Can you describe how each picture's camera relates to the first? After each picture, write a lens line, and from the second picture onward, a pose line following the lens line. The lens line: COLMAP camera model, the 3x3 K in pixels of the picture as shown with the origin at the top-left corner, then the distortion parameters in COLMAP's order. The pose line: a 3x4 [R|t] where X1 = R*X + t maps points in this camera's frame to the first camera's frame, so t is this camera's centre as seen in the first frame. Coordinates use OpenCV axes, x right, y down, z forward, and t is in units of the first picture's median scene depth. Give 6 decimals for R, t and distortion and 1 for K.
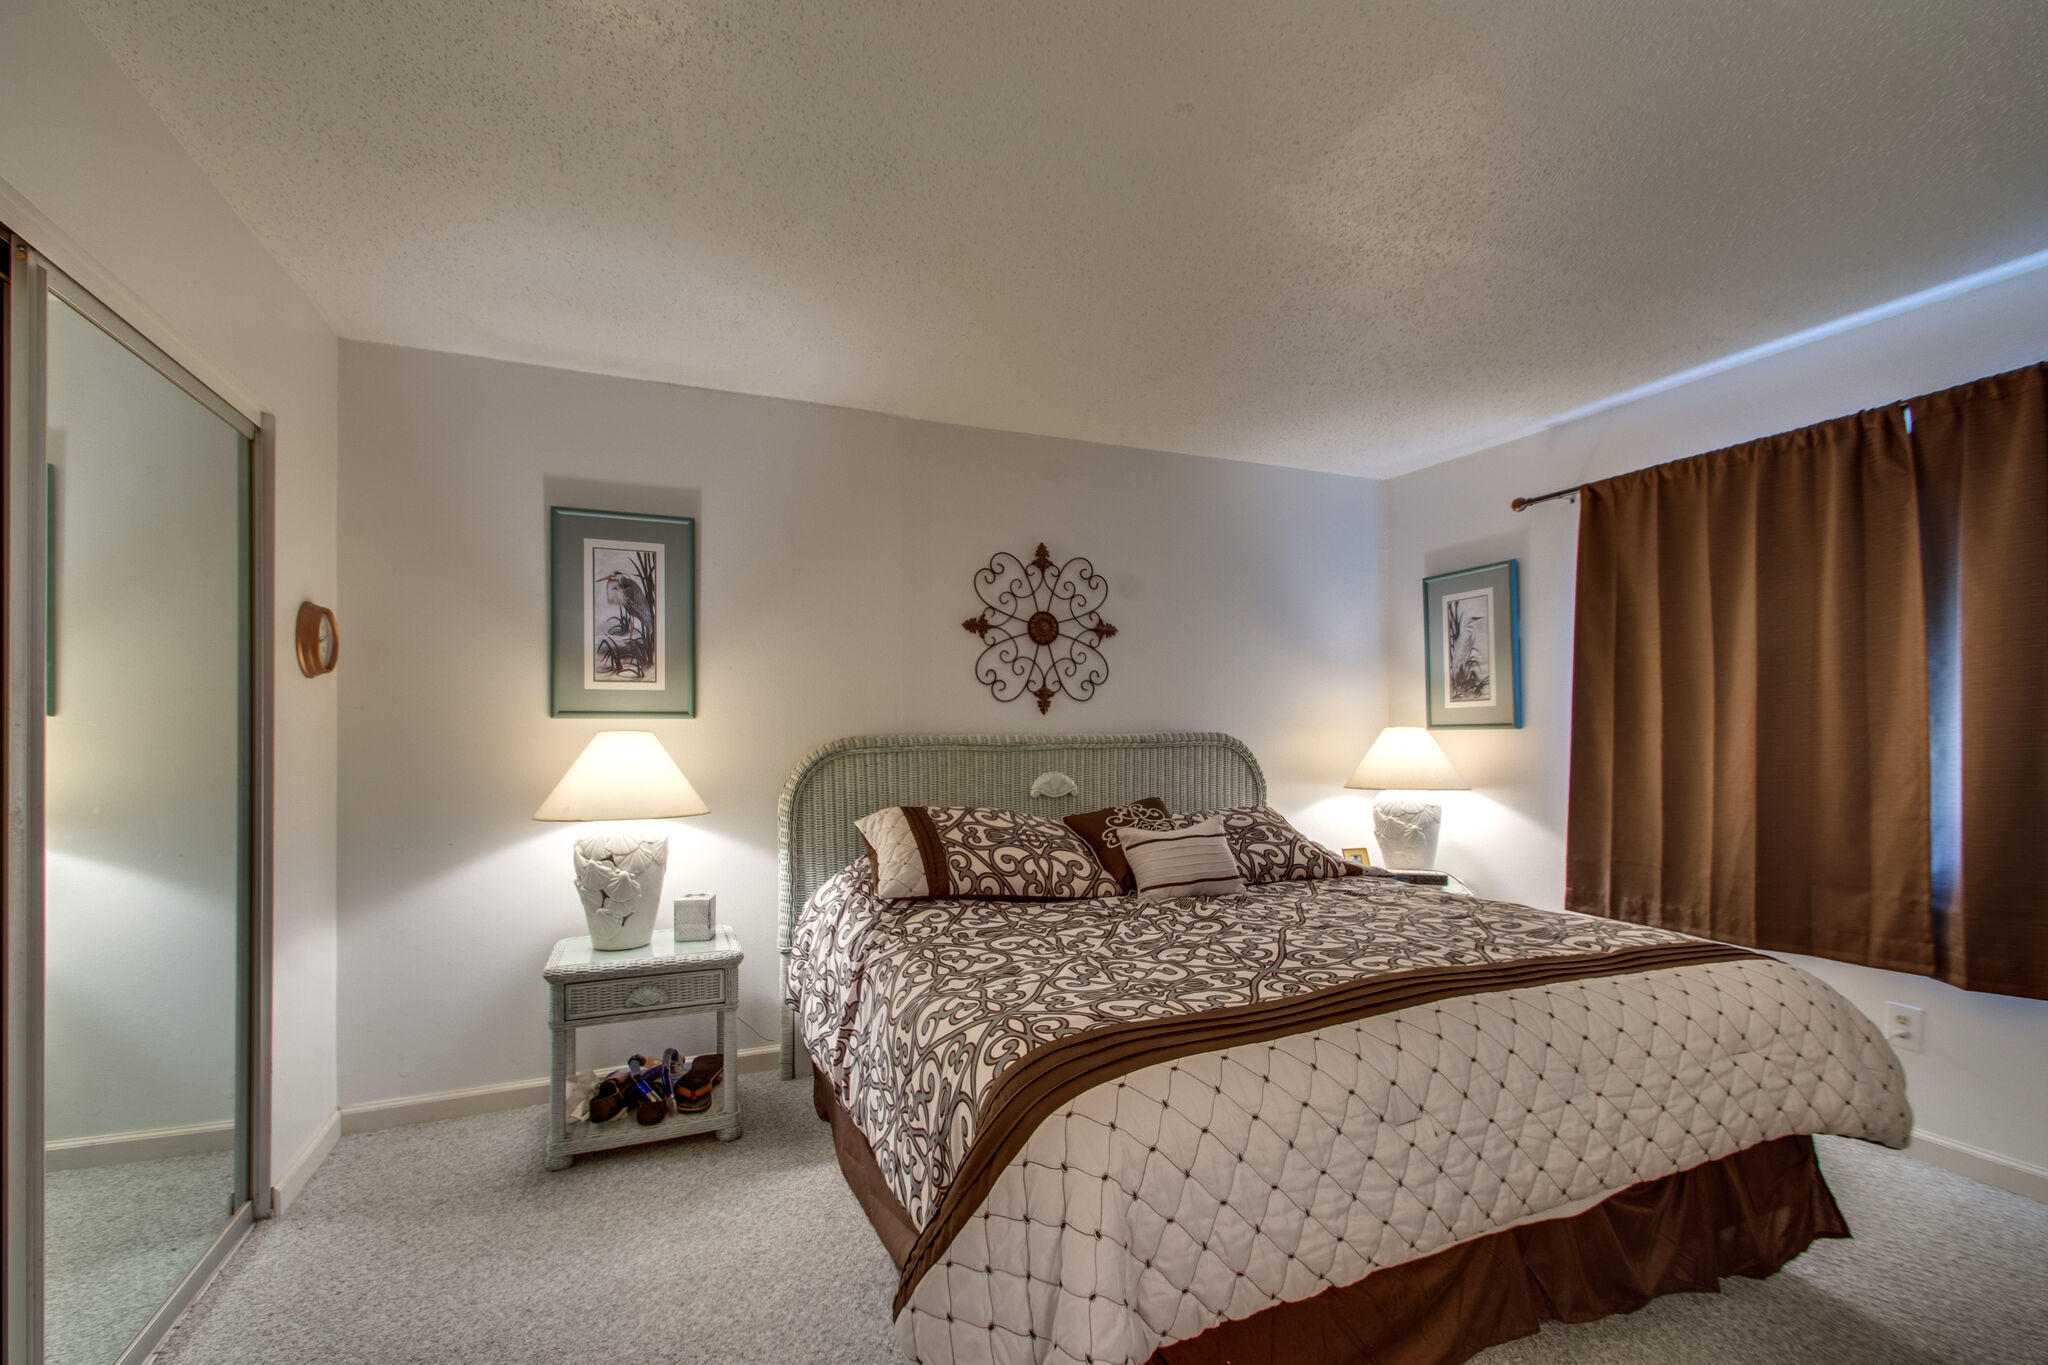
lens RADIAL K [[878.8, 0, 997.2], [0, 878.8, 724.0], [0, 0, 1]] dist [0.001507, -0.002287]
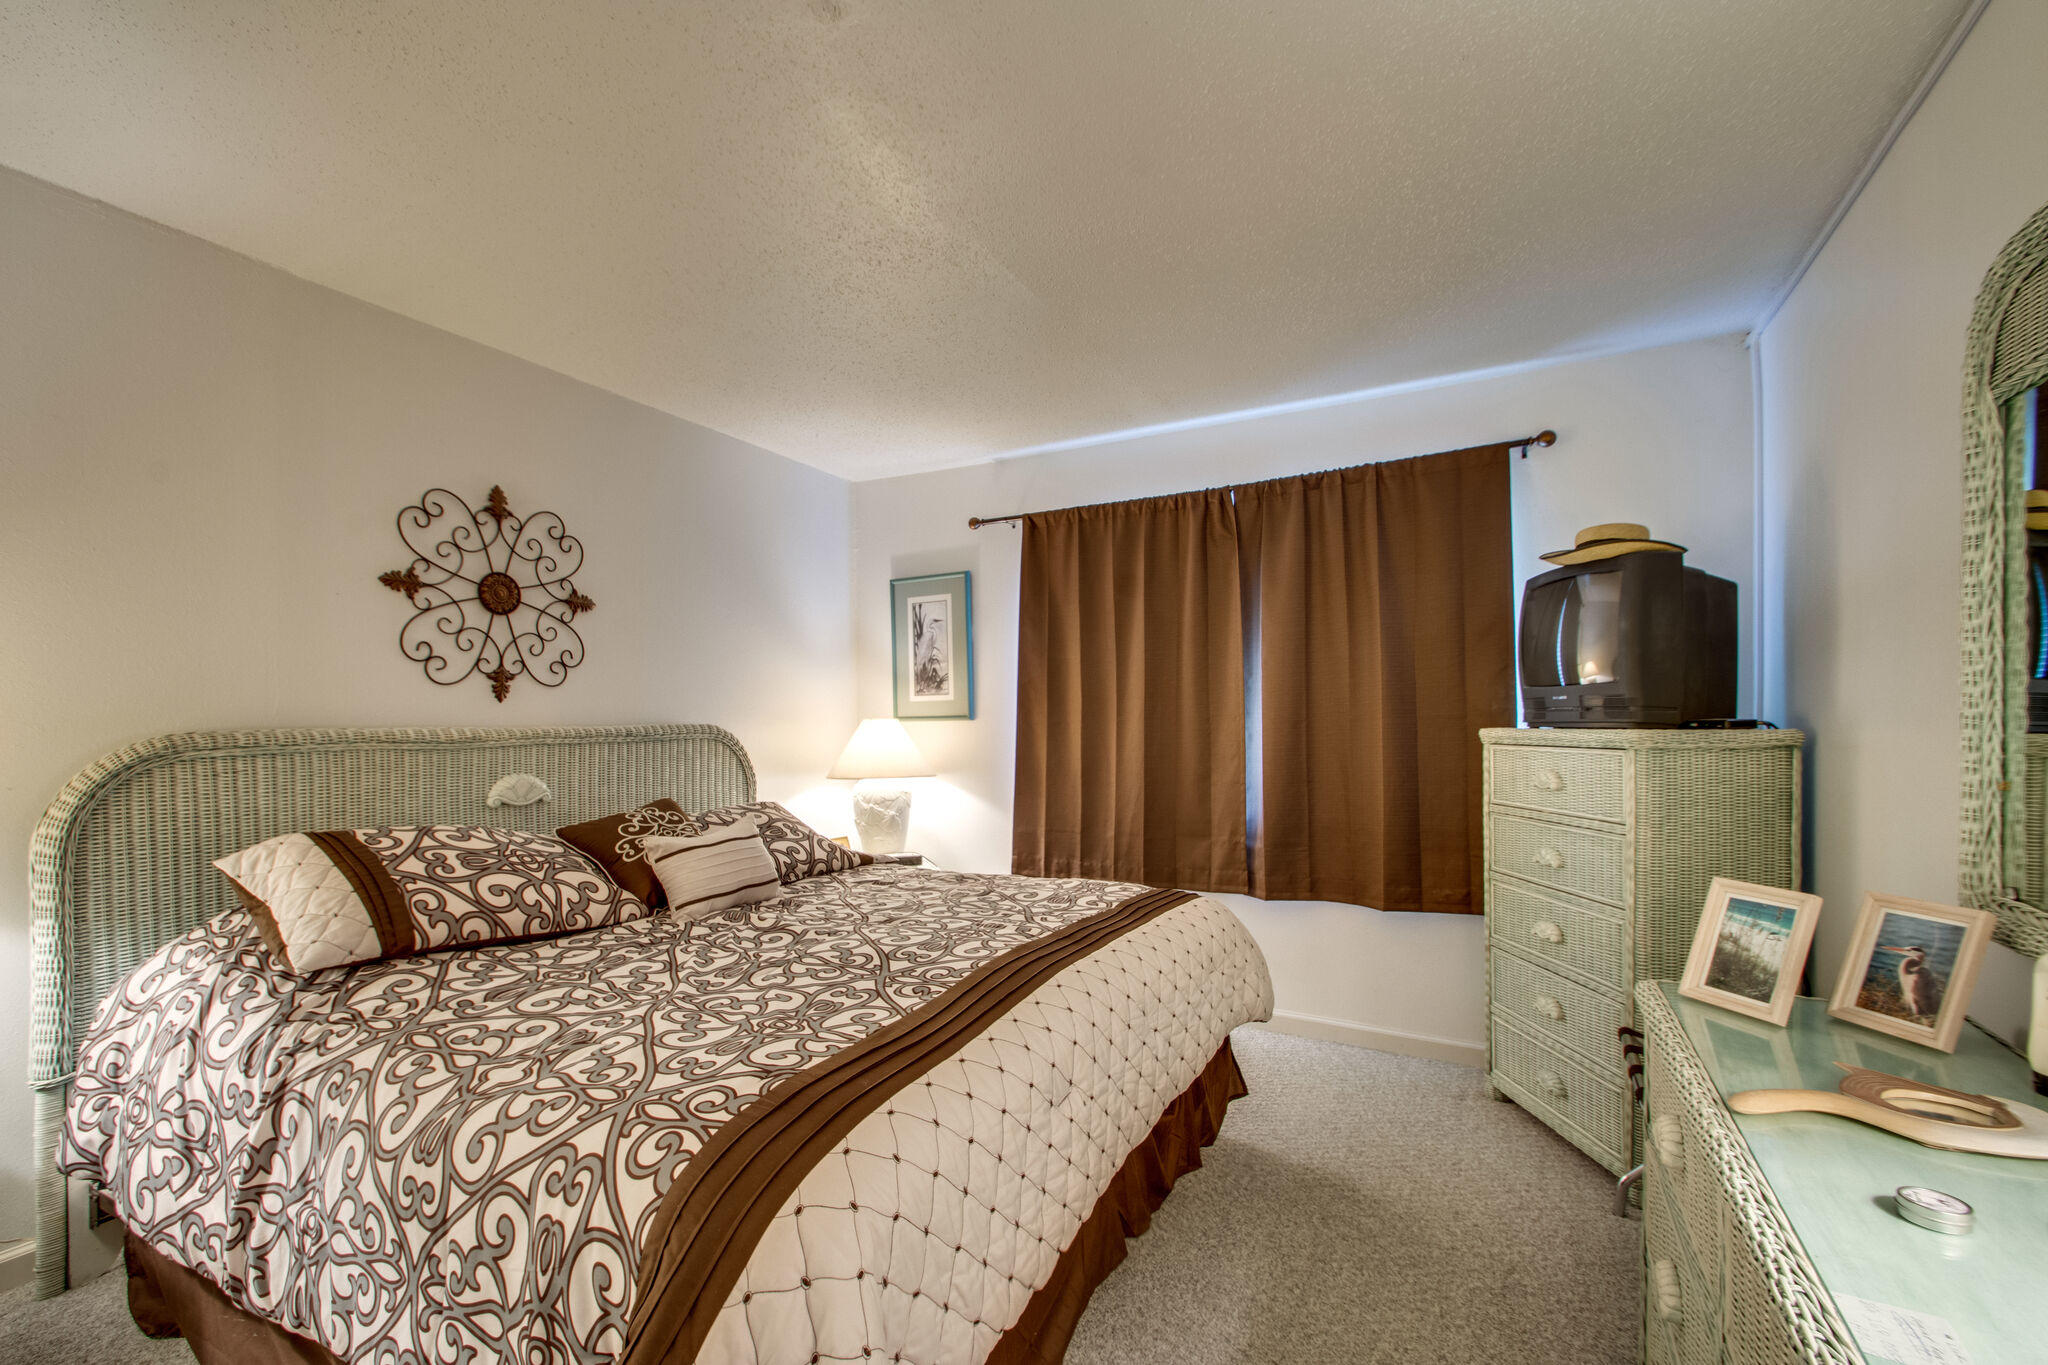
lens RADIAL K [[878.8, 0, 1026.3], [0, 878.8, 720.1], [0, 0, 1]] dist [0.001507, -0.002287]
pose [[0.776323, 0.000078, 0.630336, -0.107582], [-0.001947, 0.999996, 0.002274, 0.003480], [-0.630333, -0.002993, 0.776319, 0.116018]]
